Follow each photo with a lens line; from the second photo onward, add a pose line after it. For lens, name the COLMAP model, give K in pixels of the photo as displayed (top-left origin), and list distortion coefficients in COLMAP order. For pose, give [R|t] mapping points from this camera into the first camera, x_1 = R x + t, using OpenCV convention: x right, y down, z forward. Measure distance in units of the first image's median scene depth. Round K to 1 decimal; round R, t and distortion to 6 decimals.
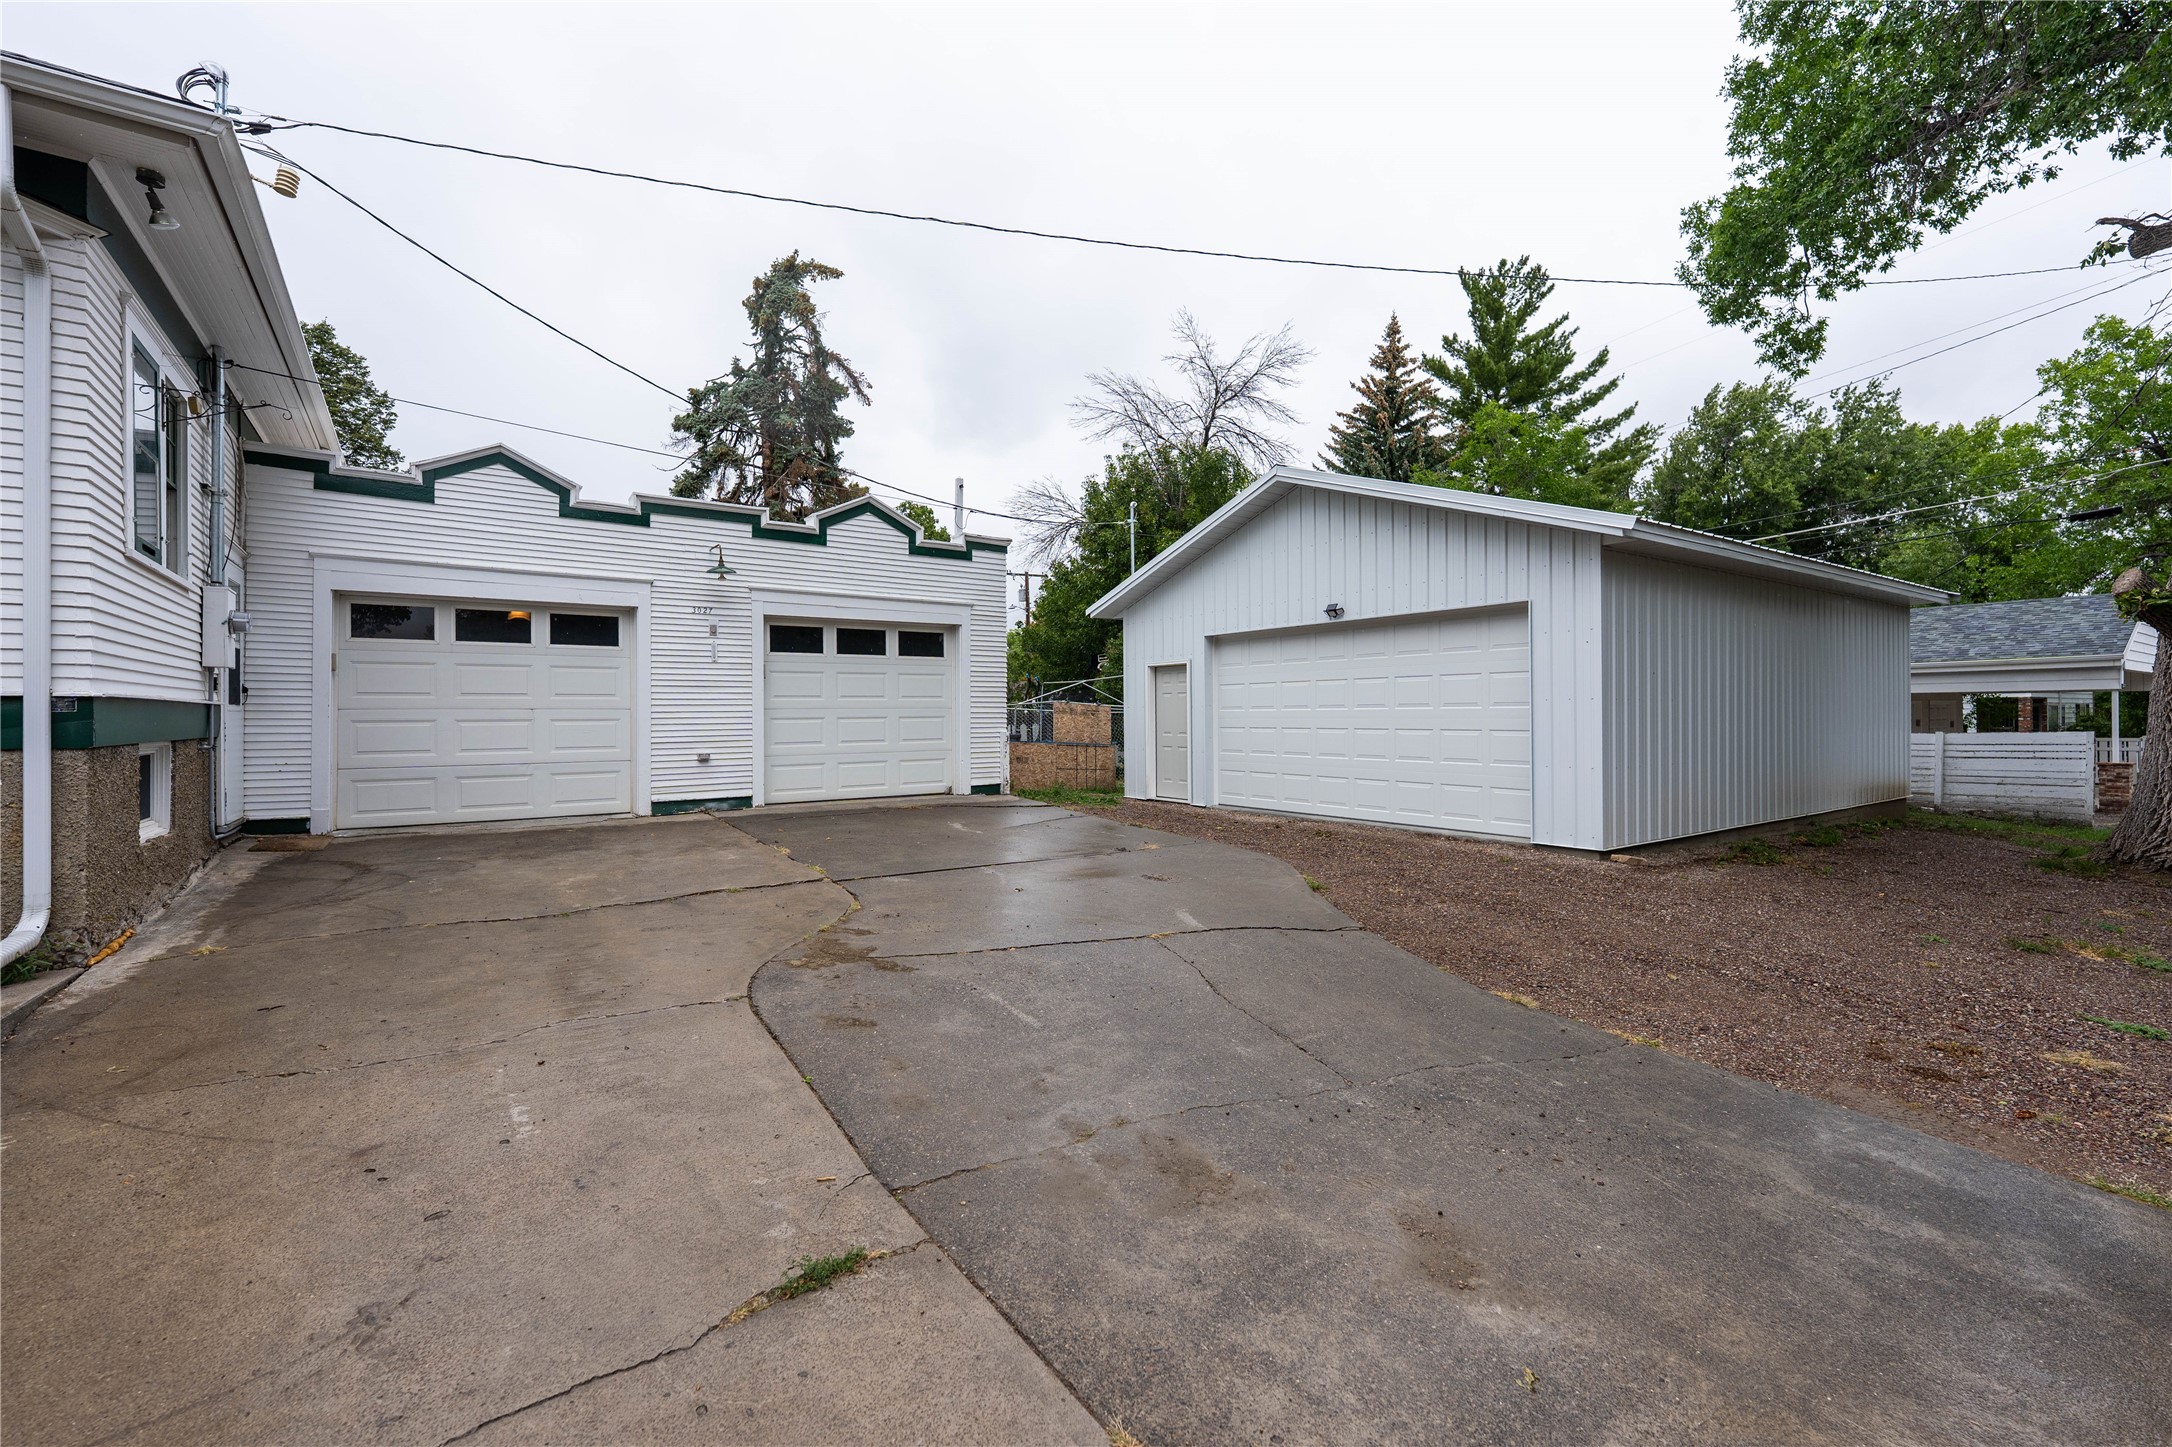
lens RADIAL K [[891.3, 0, 1087.5], [0, 891.3, 716.3], [0, 0, 1]] dist [0.004010, 0.000116]
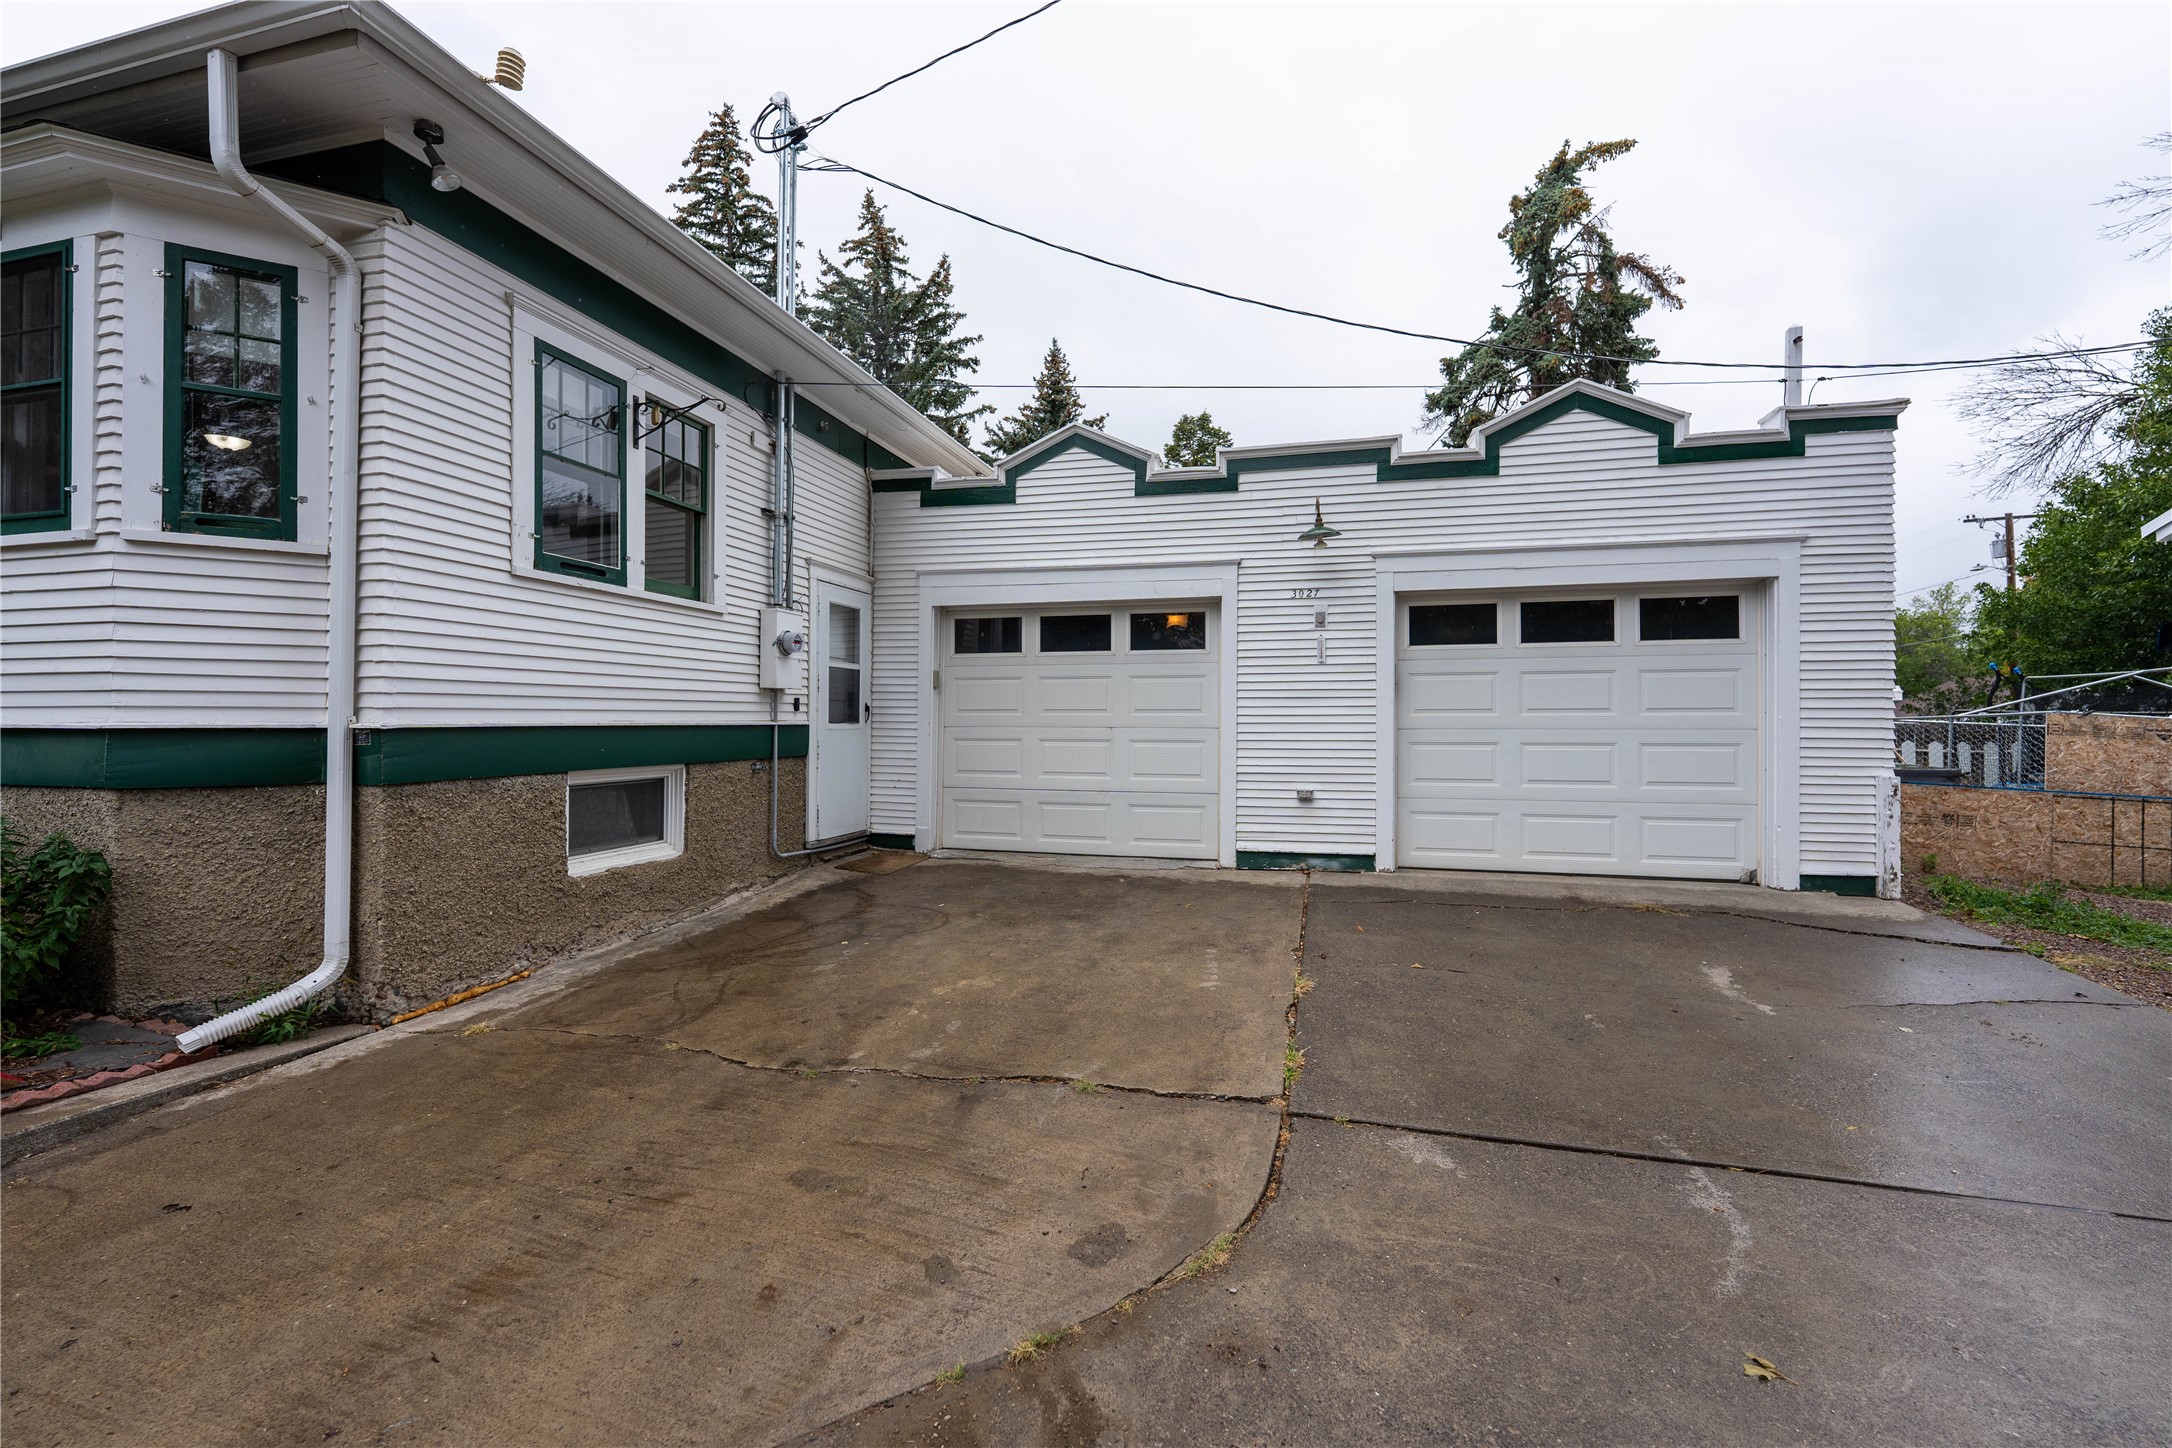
lens RADIAL K [[877.2, 0, 1068.7], [0, 877.2, 714.0], [0, 0, 1]] dist [0.001207, -0.000656]
pose [[0.629544, 0.002549, -0.776961, 0.002454], [-0.008521, 0.999957, -0.003623, -0.011416], [0.776918, 0.008901, 0.629539, 0.284042]]
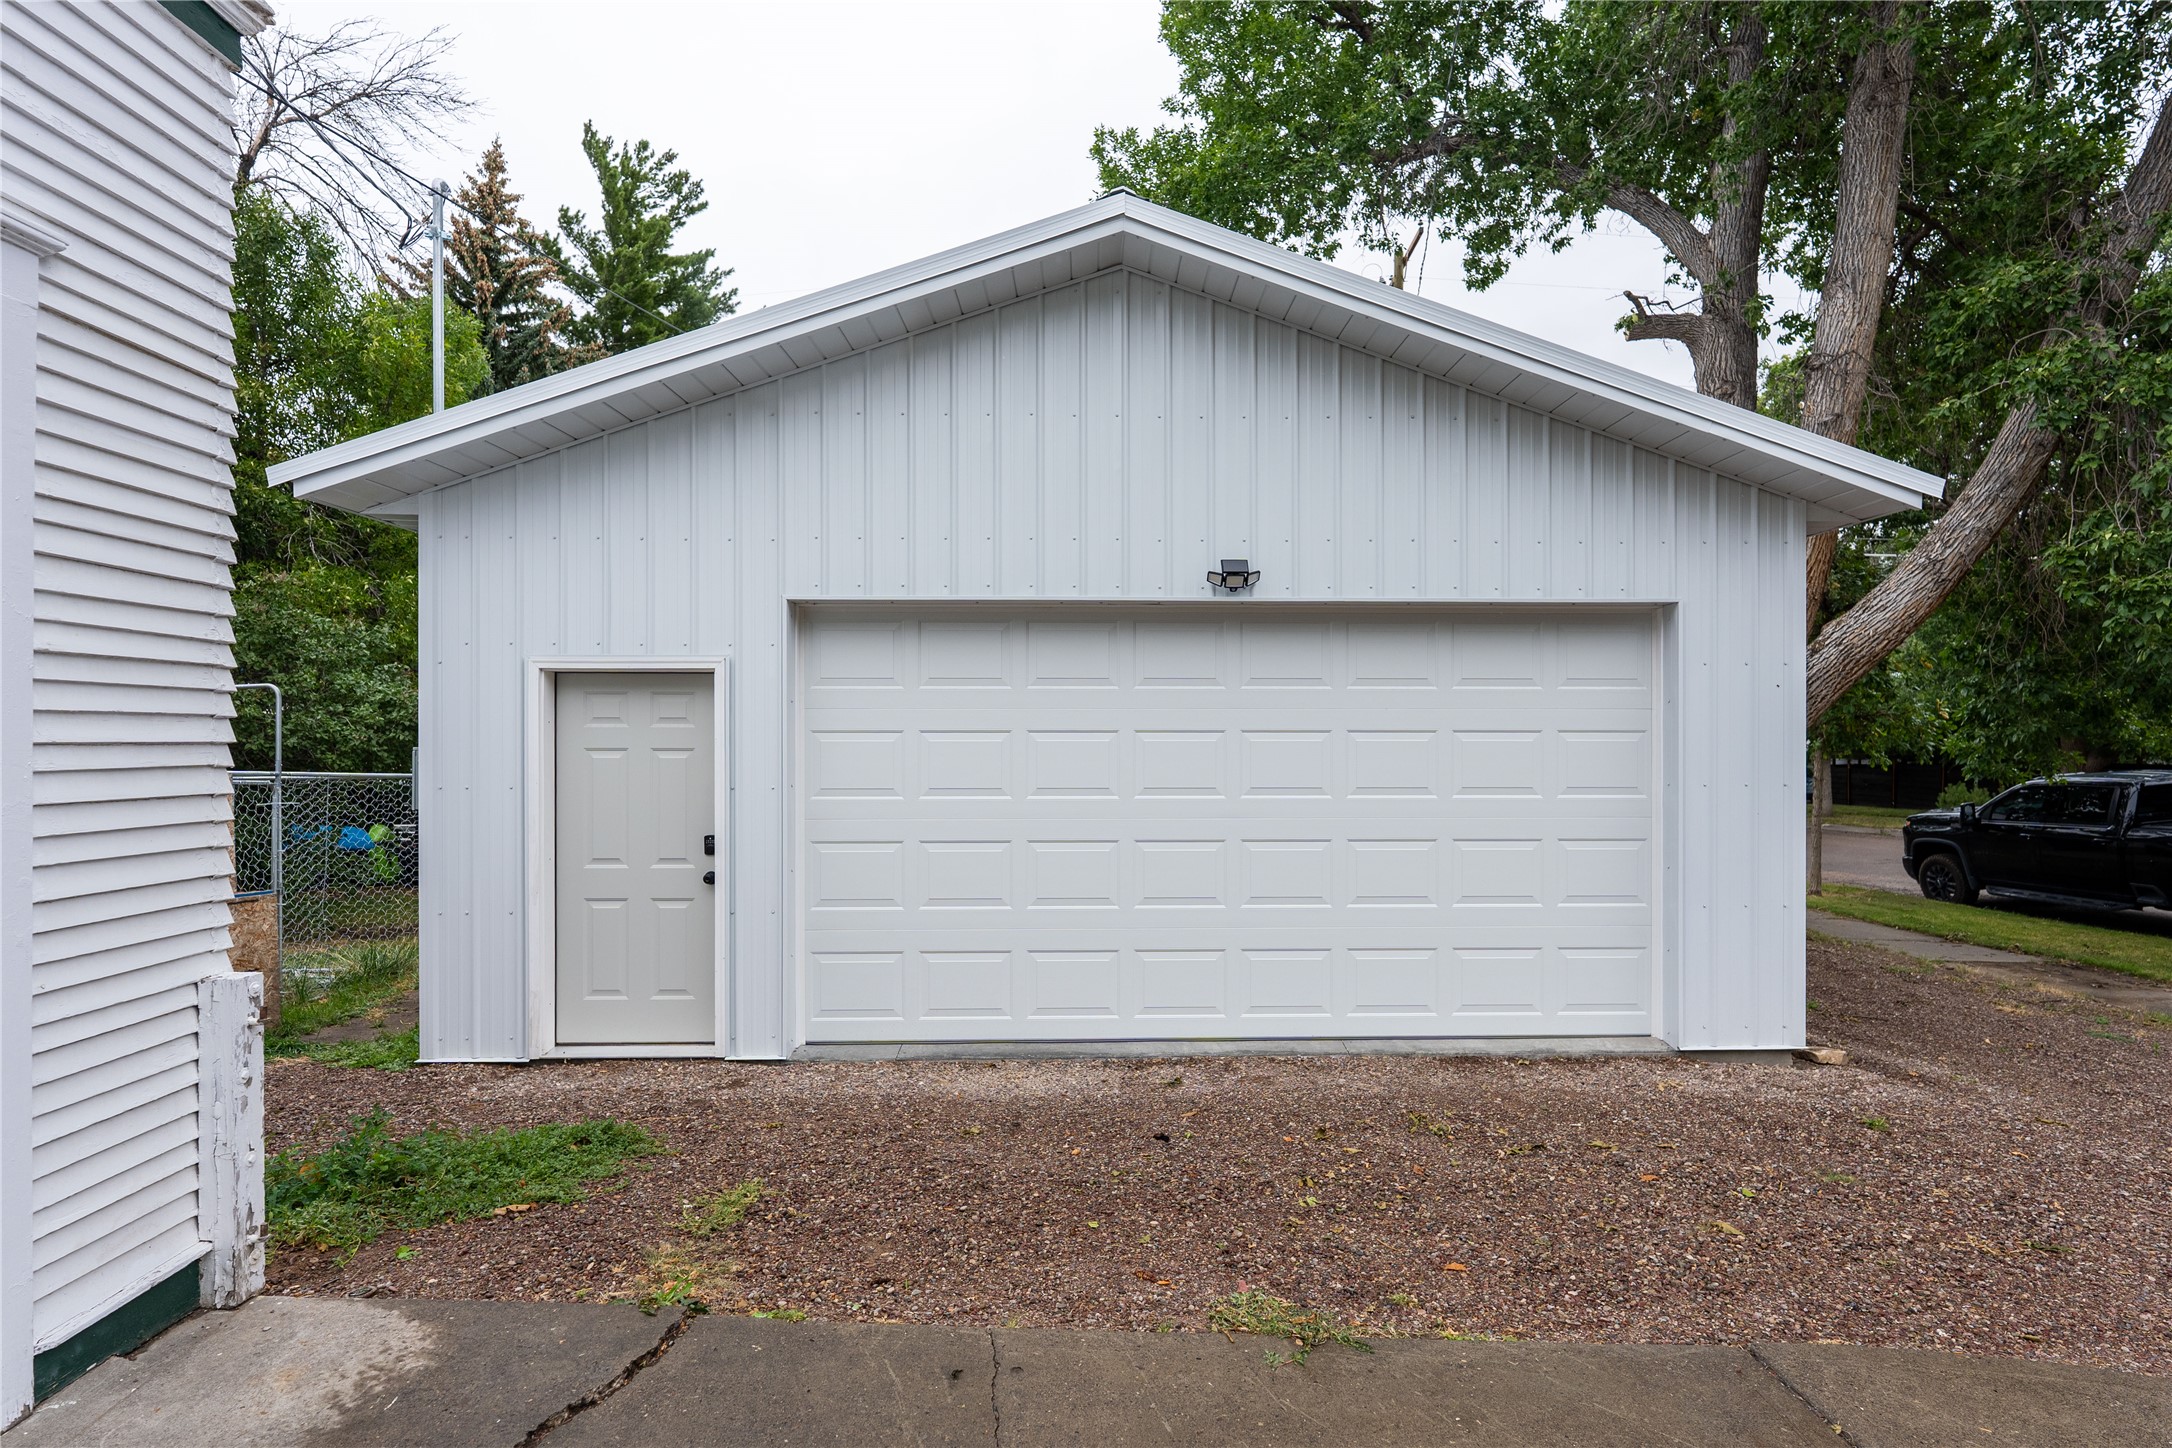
lens RADIAL K [[1056.3, 0, 1090.9], [0, 1056.3, 717.2], [0, 0, 1]] dist [0.021522, 0.000348]
pose [[0.554993, 0.023713, 0.831517, -0.165854], [-0.001581, 0.999622, -0.027451, -0.028354], [-0.831853, 0.013920, 0.554821, 0.650574]]
